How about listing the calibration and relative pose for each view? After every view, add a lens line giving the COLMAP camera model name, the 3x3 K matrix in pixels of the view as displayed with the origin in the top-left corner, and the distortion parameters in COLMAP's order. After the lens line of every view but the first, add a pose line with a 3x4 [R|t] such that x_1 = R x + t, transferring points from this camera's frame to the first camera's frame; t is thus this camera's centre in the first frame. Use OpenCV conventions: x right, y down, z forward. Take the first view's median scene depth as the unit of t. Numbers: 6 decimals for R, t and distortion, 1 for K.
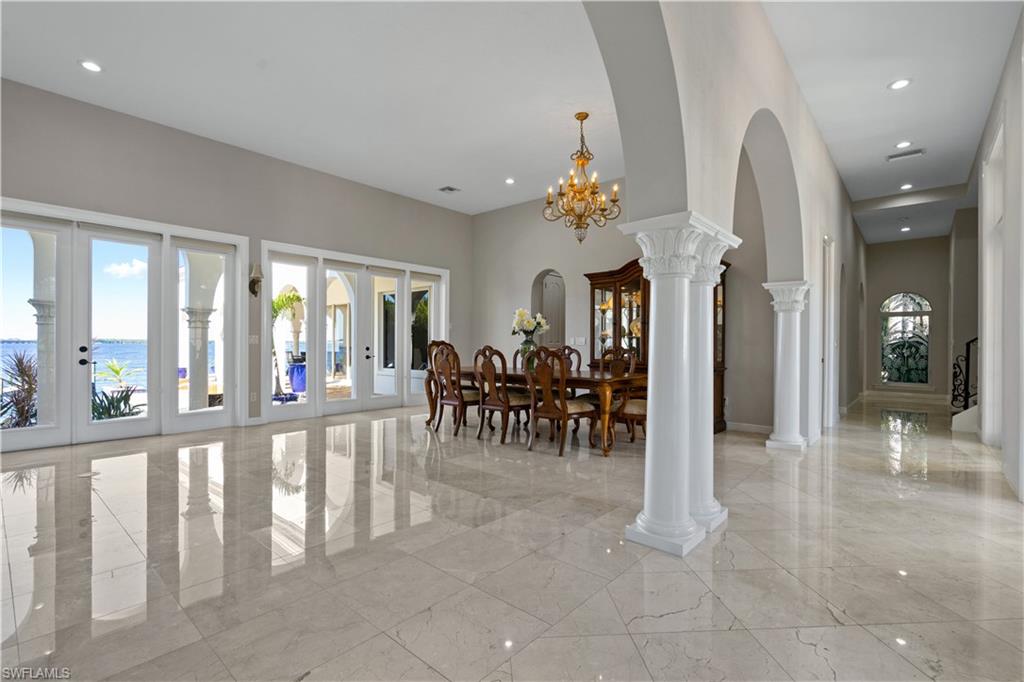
lens RADIAL K [[470.7, 0, 510.1], [0, 470.7, 345.2], [0, 0, 1]] dist [-0.014770, 0.003973]
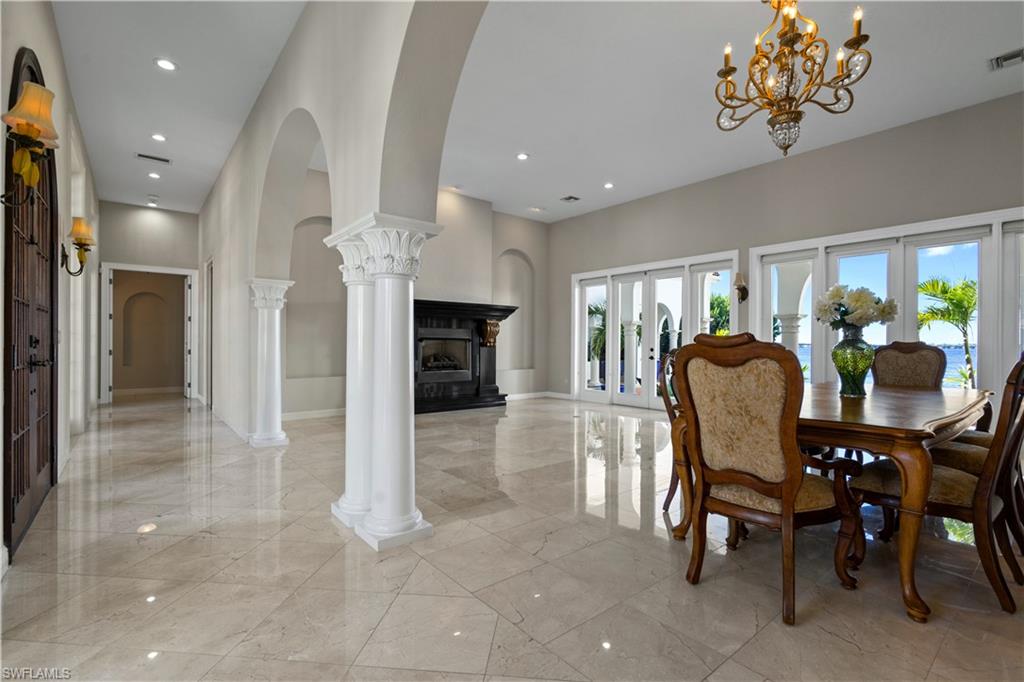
lens RADIAL K [[470.7, 0, 519.5], [0, 470.7, 341.3], [0, 0, 1]] dist [-0.014770, 0.003973]
pose [[-0.161179, -0.013136, -0.986838, 0.595713], [-0.005970, 0.999906, -0.012335, 0.001682], [0.986907, 0.003903, -0.161242, 0.659024]]
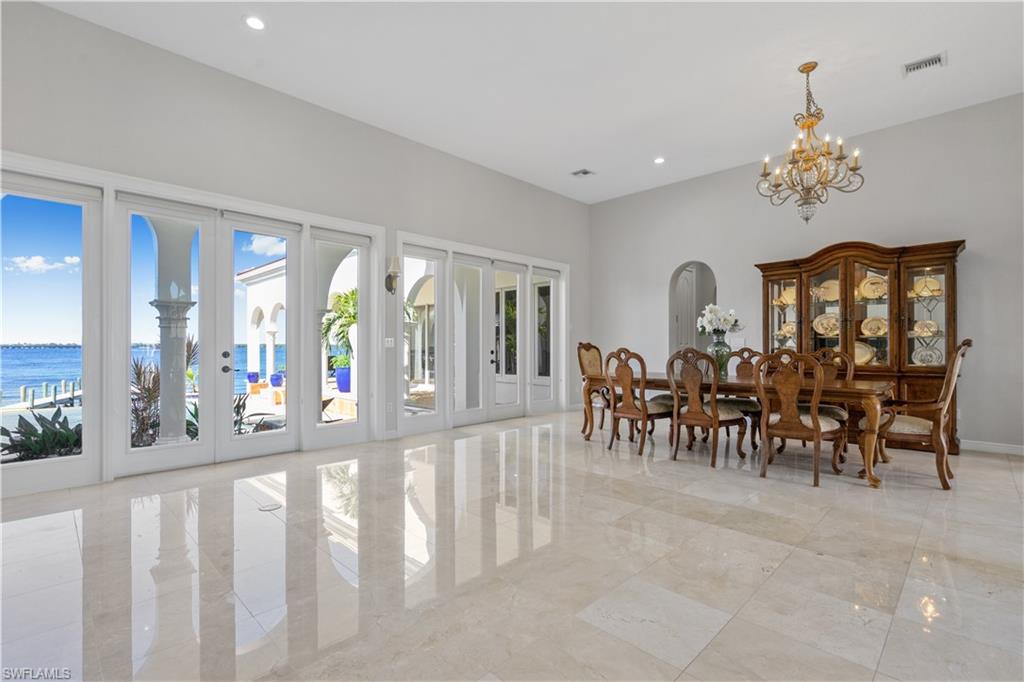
lens RADIAL K [[470.7, 0, 505.7], [0, 470.7, 345.4], [0, 0, 1]] dist [-0.014770, 0.003973]
pose [[0.997549, -0.005621, -0.069745, -0.263959], [0.005413, 0.999980, -0.003169, -0.002569], [0.069761, 0.002784, 0.997560, 0.124171]]
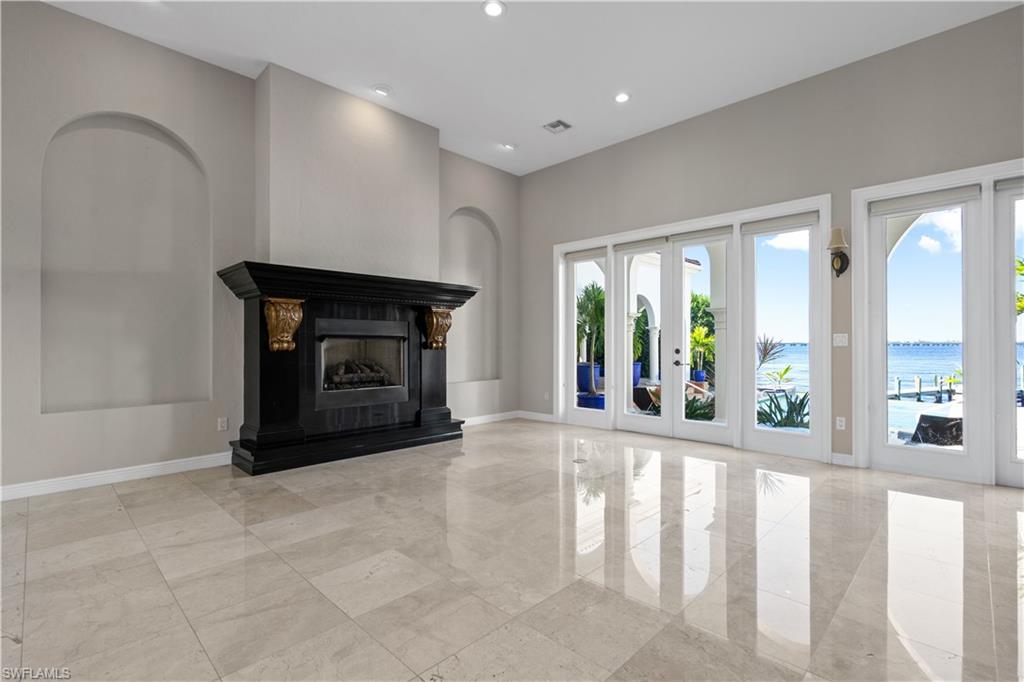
lens RADIAL K [[470.7, 0, 523.0], [0, 470.7, 343.0], [0, 0, 1]] dist [-0.014770, 0.003973]
pose [[-0.045367, -0.009678, -0.998923, 0.156679], [0.001527, 0.999951, -0.009758, -0.000940], [0.998969, -0.001968, -0.045350, 0.560297]]
